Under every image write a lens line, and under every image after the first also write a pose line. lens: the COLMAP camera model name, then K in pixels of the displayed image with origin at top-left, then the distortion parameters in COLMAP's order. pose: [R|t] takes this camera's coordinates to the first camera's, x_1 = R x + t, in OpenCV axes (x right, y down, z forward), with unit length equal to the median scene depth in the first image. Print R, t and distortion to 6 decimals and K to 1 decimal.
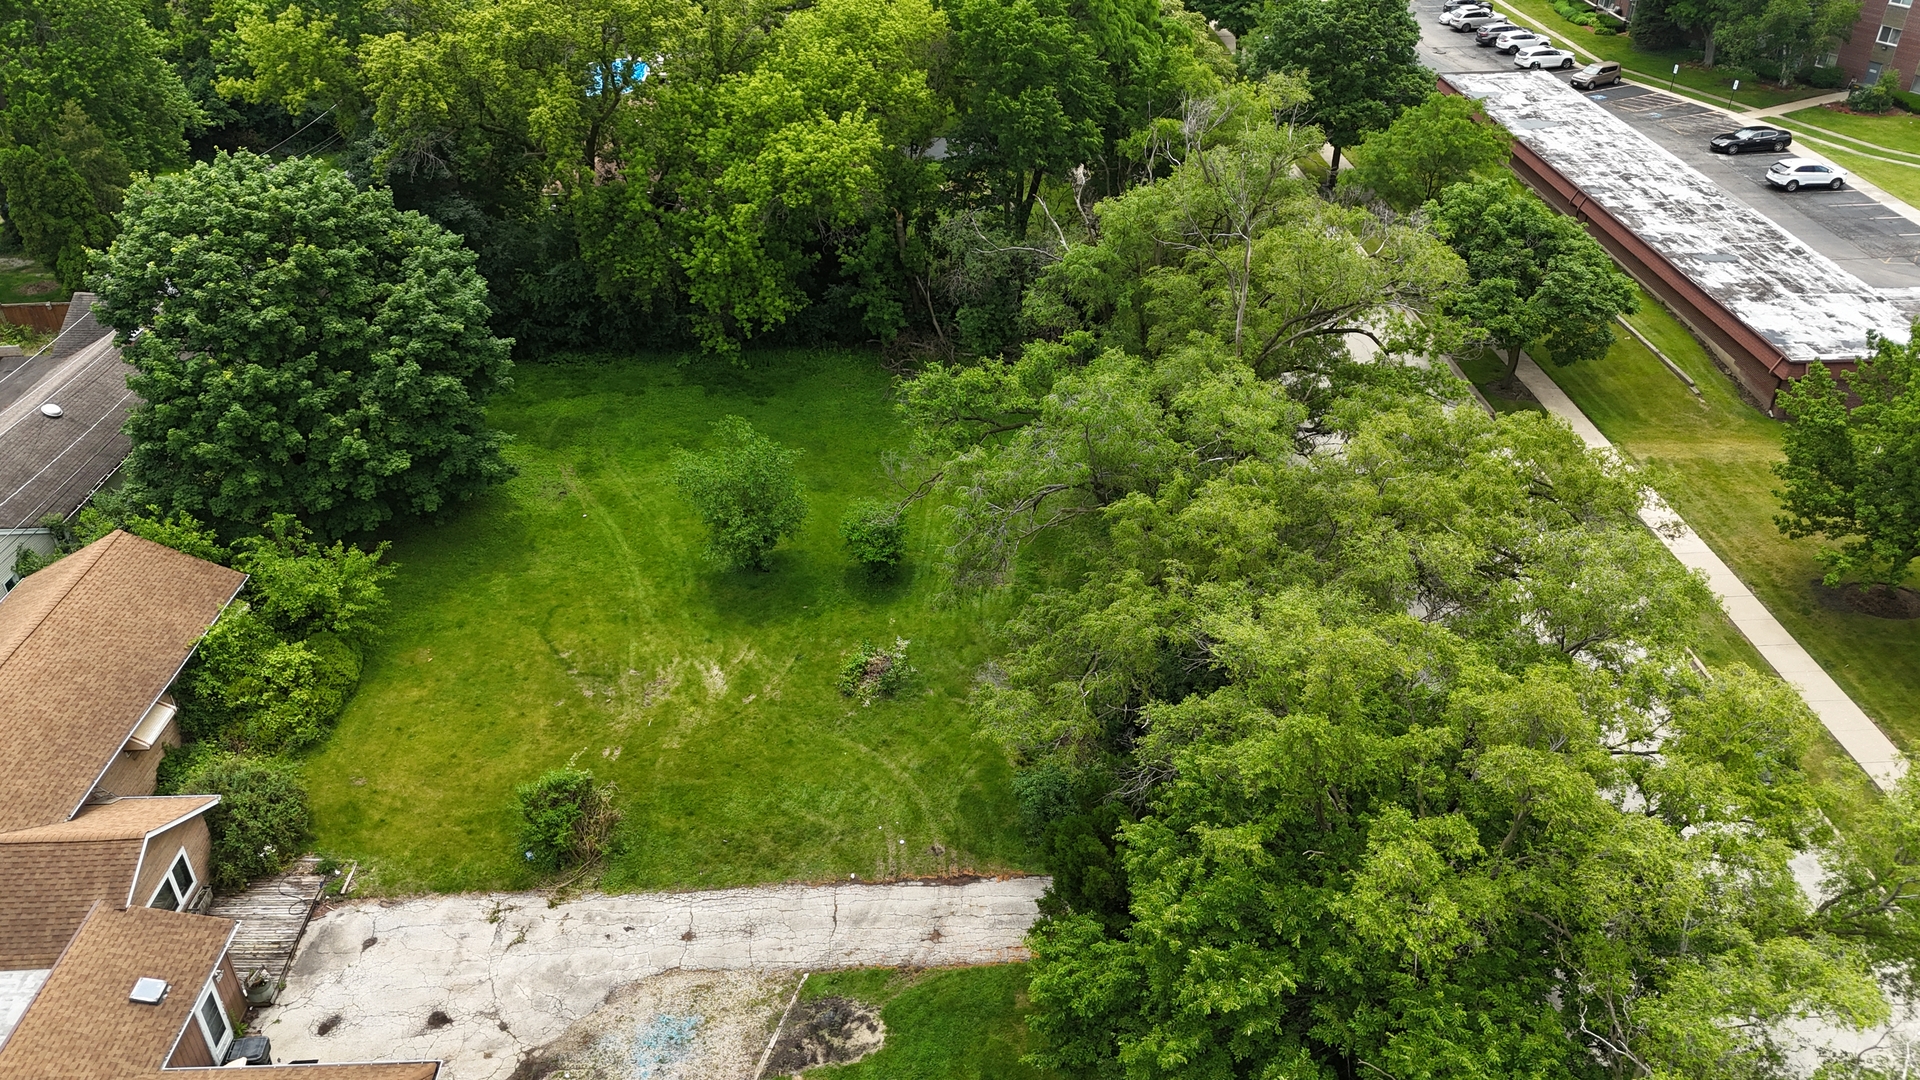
lens RADIAL K [[1416.2, 0, 963.5], [0, 1416.2, 547.4], [0, 0, 1]] dist [0.100637, -0.119857]
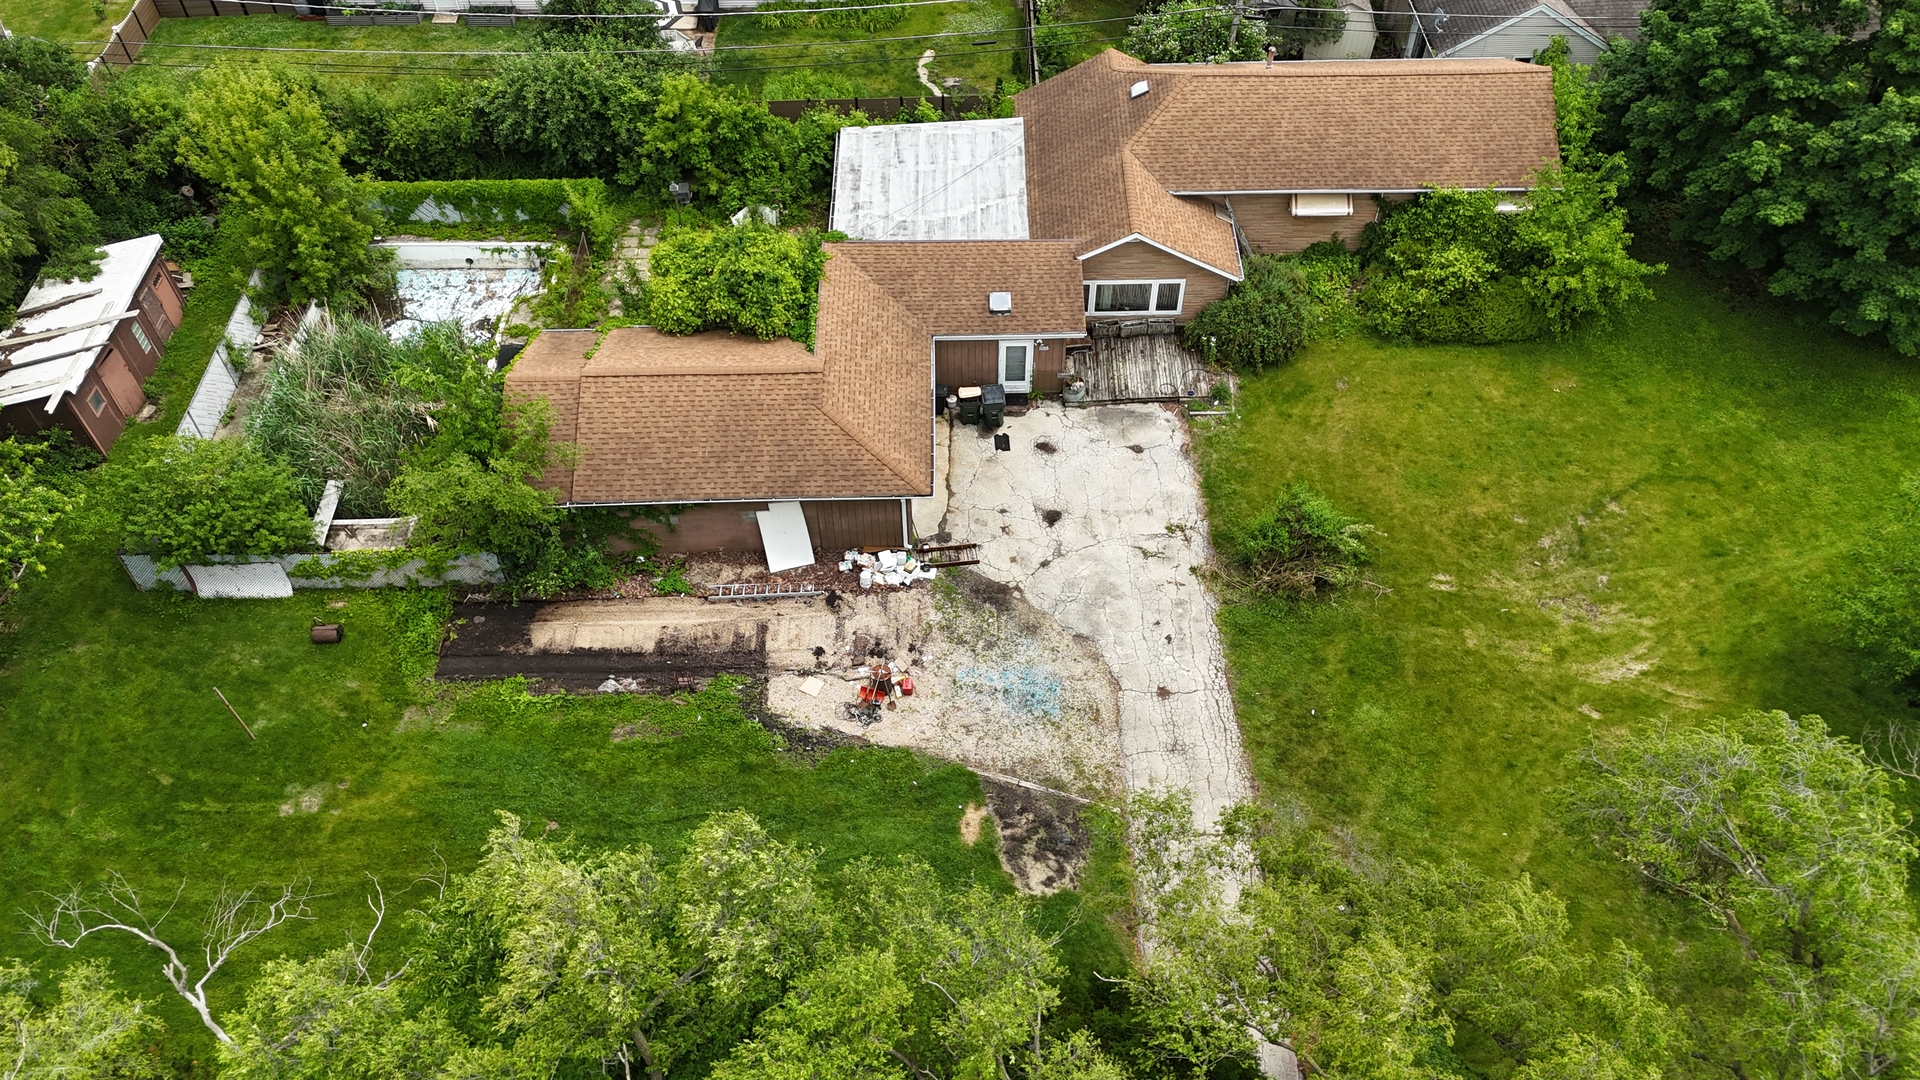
lens RADIAL K [[1416.2, 0, 963.5], [0, 1416.2, 547.4], [0, 0, 1]] dist [0.100637, -0.119857]
pose [[-0.025799, 0.760476, -0.648854, 0.333480], [-0.524385, 0.542306, 0.656449, -0.312075], [0.851091, 0.357185, 0.384791, 0.505003]]
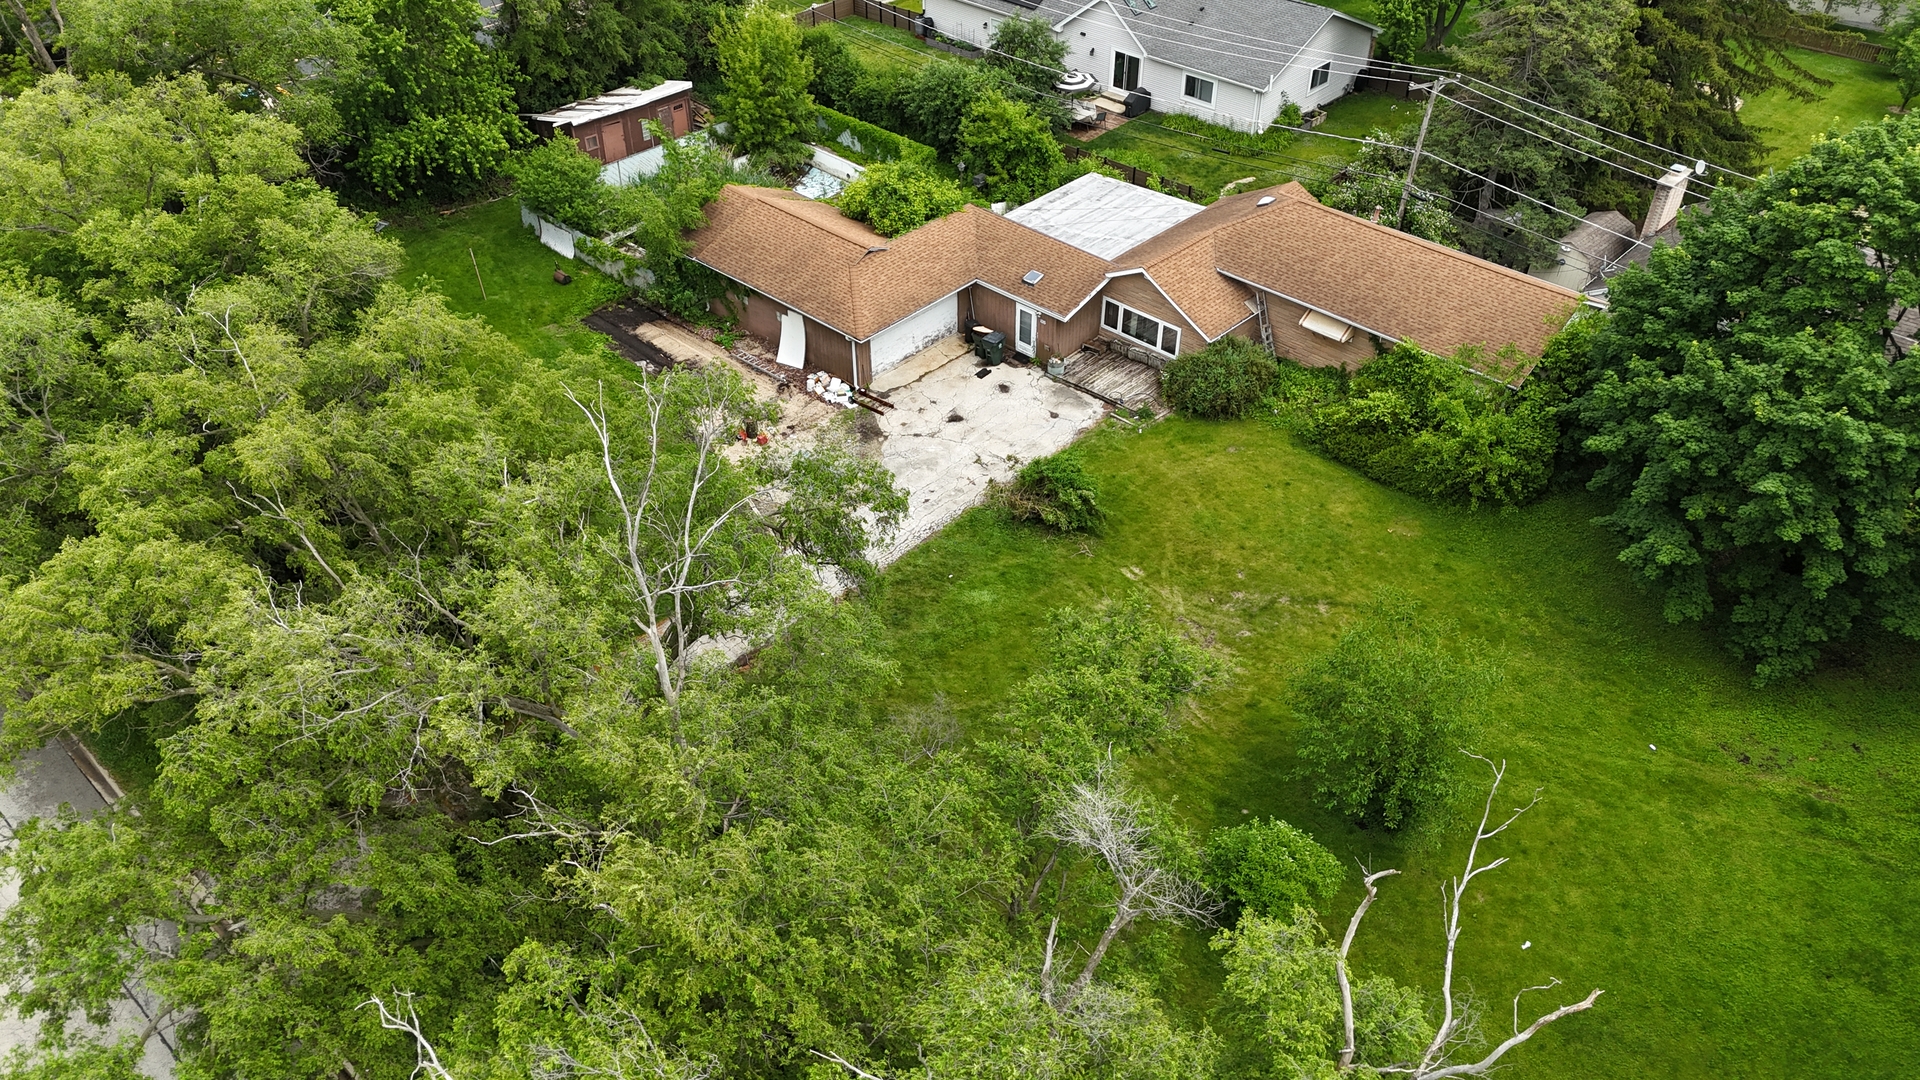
lens RADIAL K [[1416.2, 0, 963.5], [0, 1416.2, 547.4], [0, 0, 1]] dist [0.100637, -0.119857]
pose [[-0.713541, 0.441393, -0.544088, 0.423717], [-0.368310, 0.424302, 0.827234, -0.736123], [0.595992, 0.790658, -0.140187, 1.226516]]
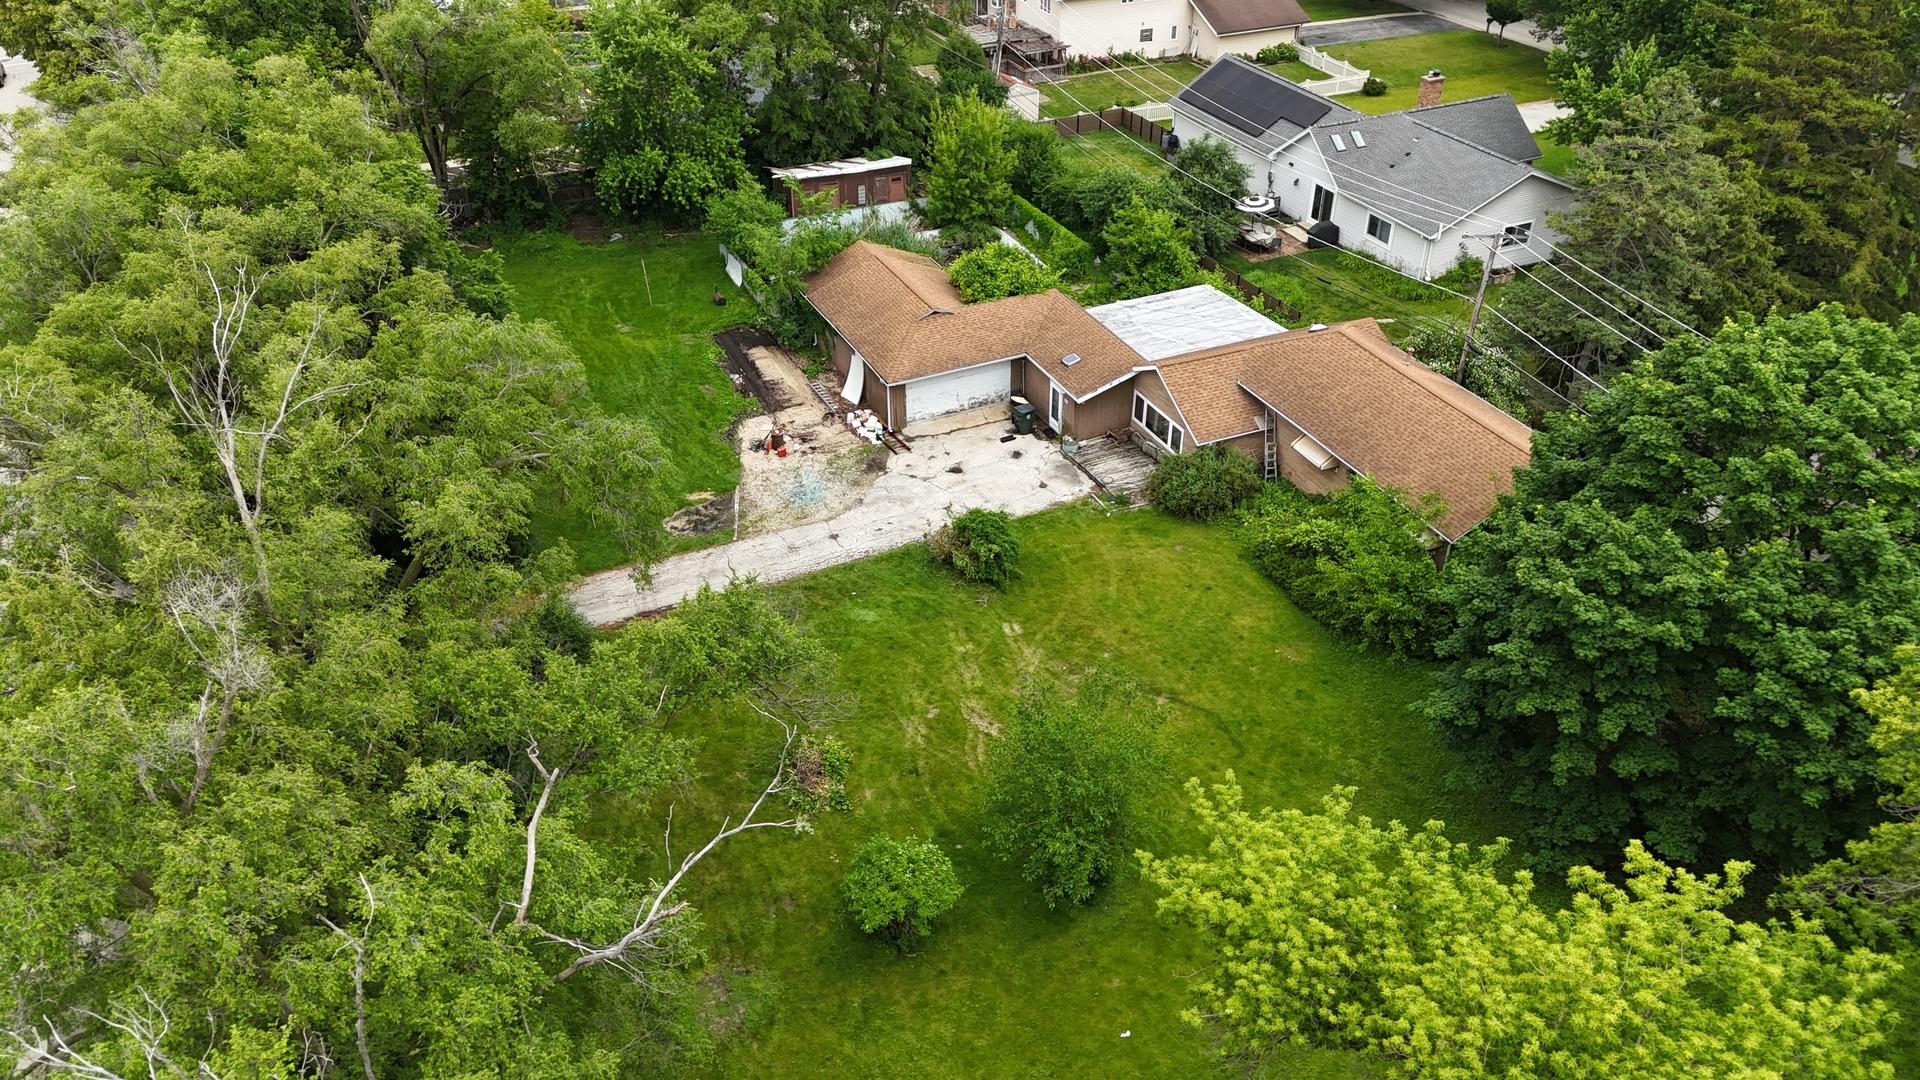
lens RADIAL K [[1416.2, 0, 963.5], [0, 1416.2, 547.4], [0, 0, 1]] dist [0.100637, -0.119857]
pose [[-0.924482, 0.214254, -0.315323, 0.113375], [-0.200437, 0.430403, 0.880101, -0.907408], [0.324281, 0.876840, -0.354955, 1.515260]]
